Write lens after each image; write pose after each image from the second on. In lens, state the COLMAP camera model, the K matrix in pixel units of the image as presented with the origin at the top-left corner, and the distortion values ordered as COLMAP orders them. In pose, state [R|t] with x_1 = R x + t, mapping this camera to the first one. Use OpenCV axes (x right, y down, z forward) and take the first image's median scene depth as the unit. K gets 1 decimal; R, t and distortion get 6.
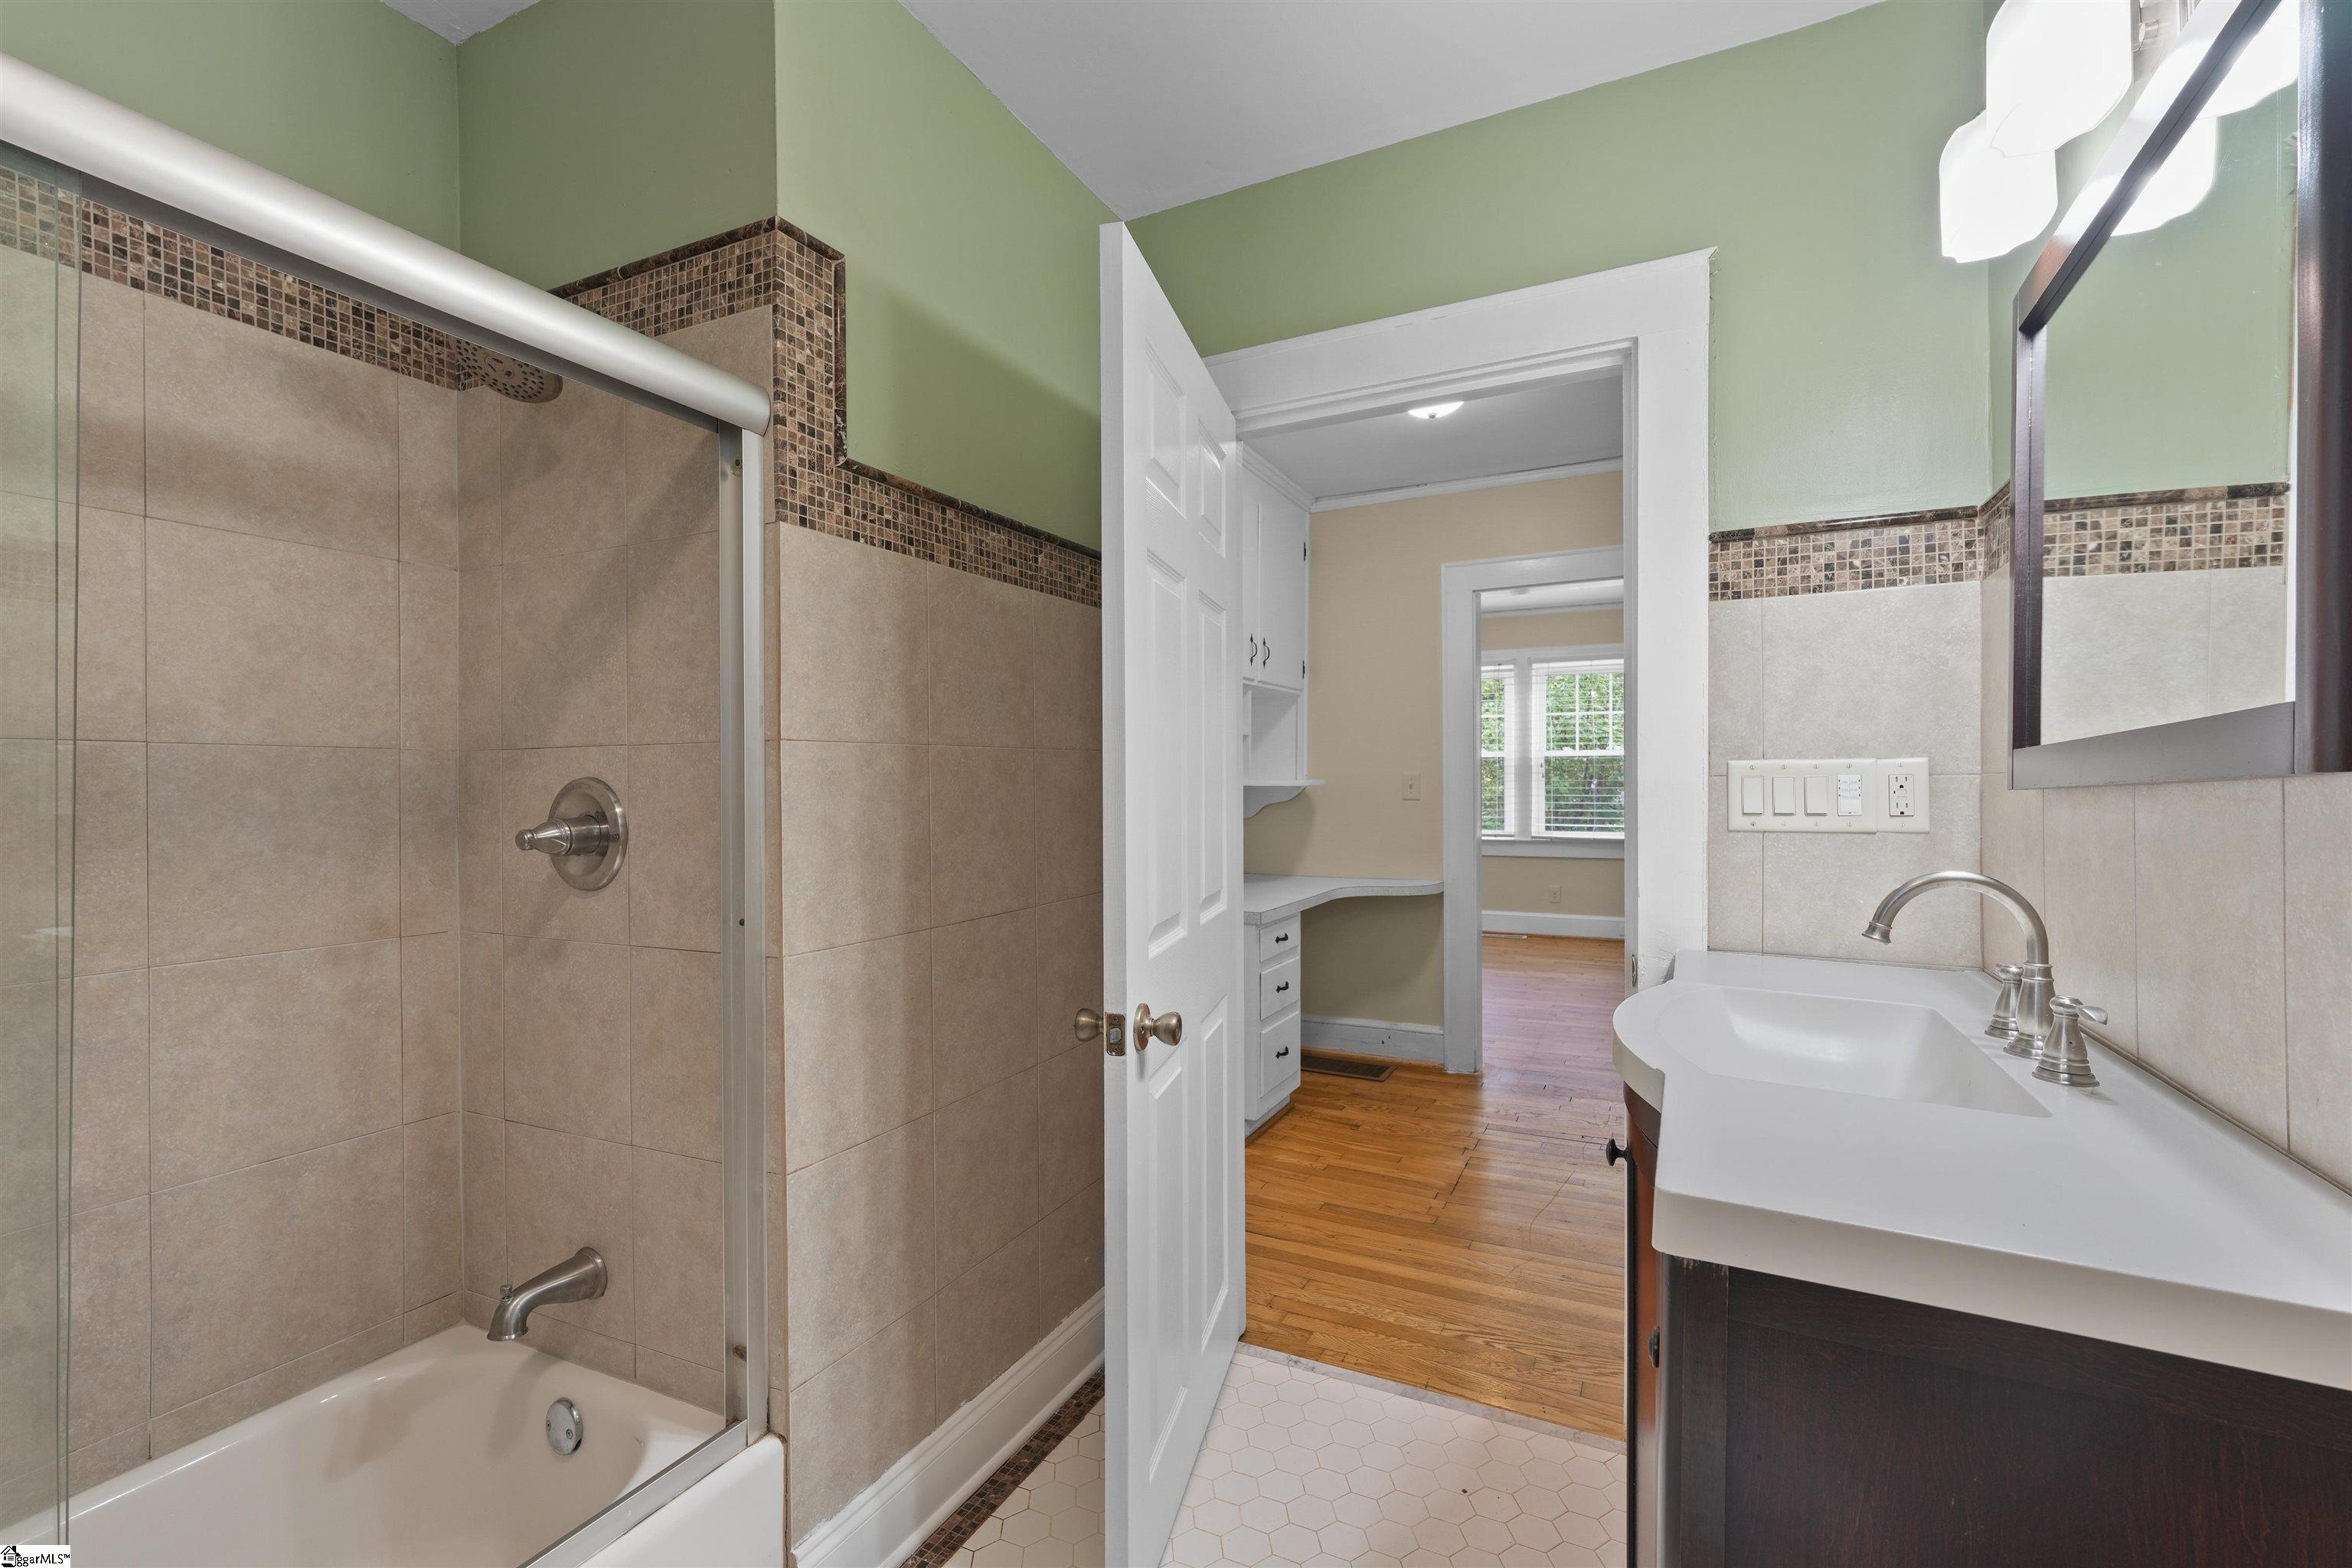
lens RADIAL K [[1021.2, 0, 1175.1], [0, 1021.2, 779.3], [0, 0, 1]] dist [0.000524, 0.000468]
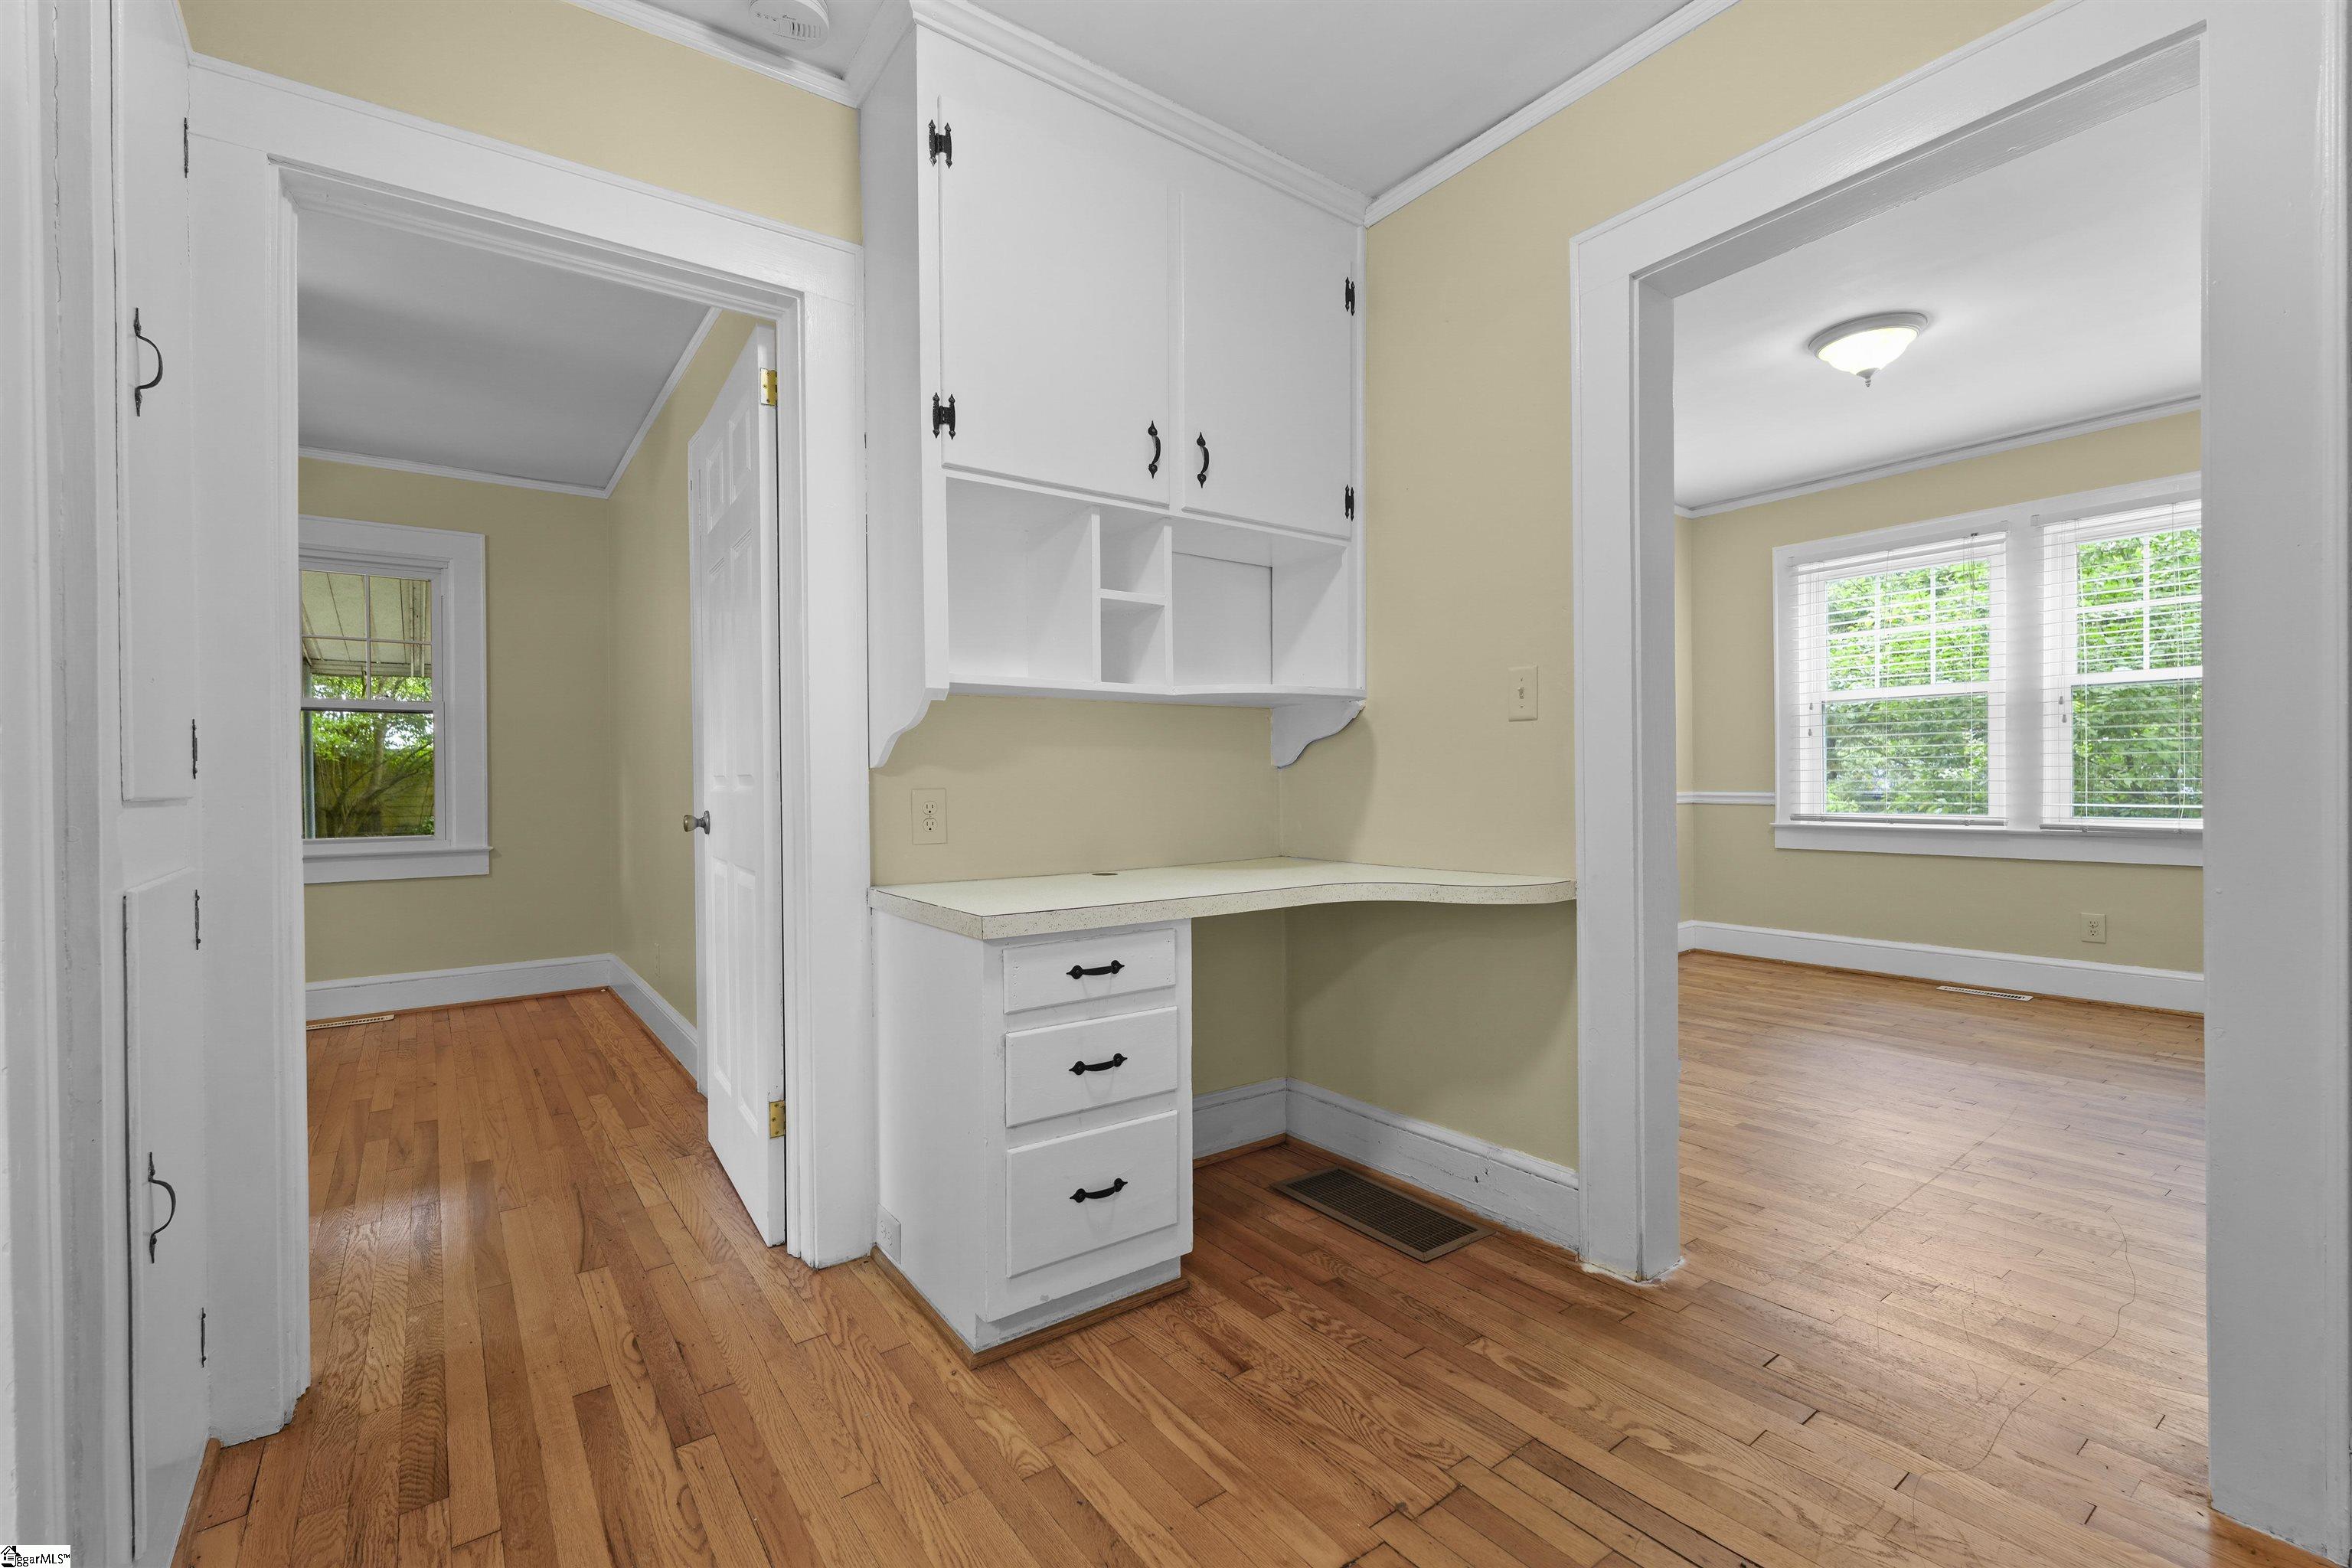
lens RADIAL K [[1021.2, 0, 1175.8], [0, 1021.2, 787.4], [0, 0, 1]] dist [0.000524, 0.000468]
pose [[0.889612, -0.006741, -0.456667, 0.314835], [0.007809, 0.999969, 0.000451, 0.054362], [0.456650, -0.003967, 0.889637, 0.470612]]
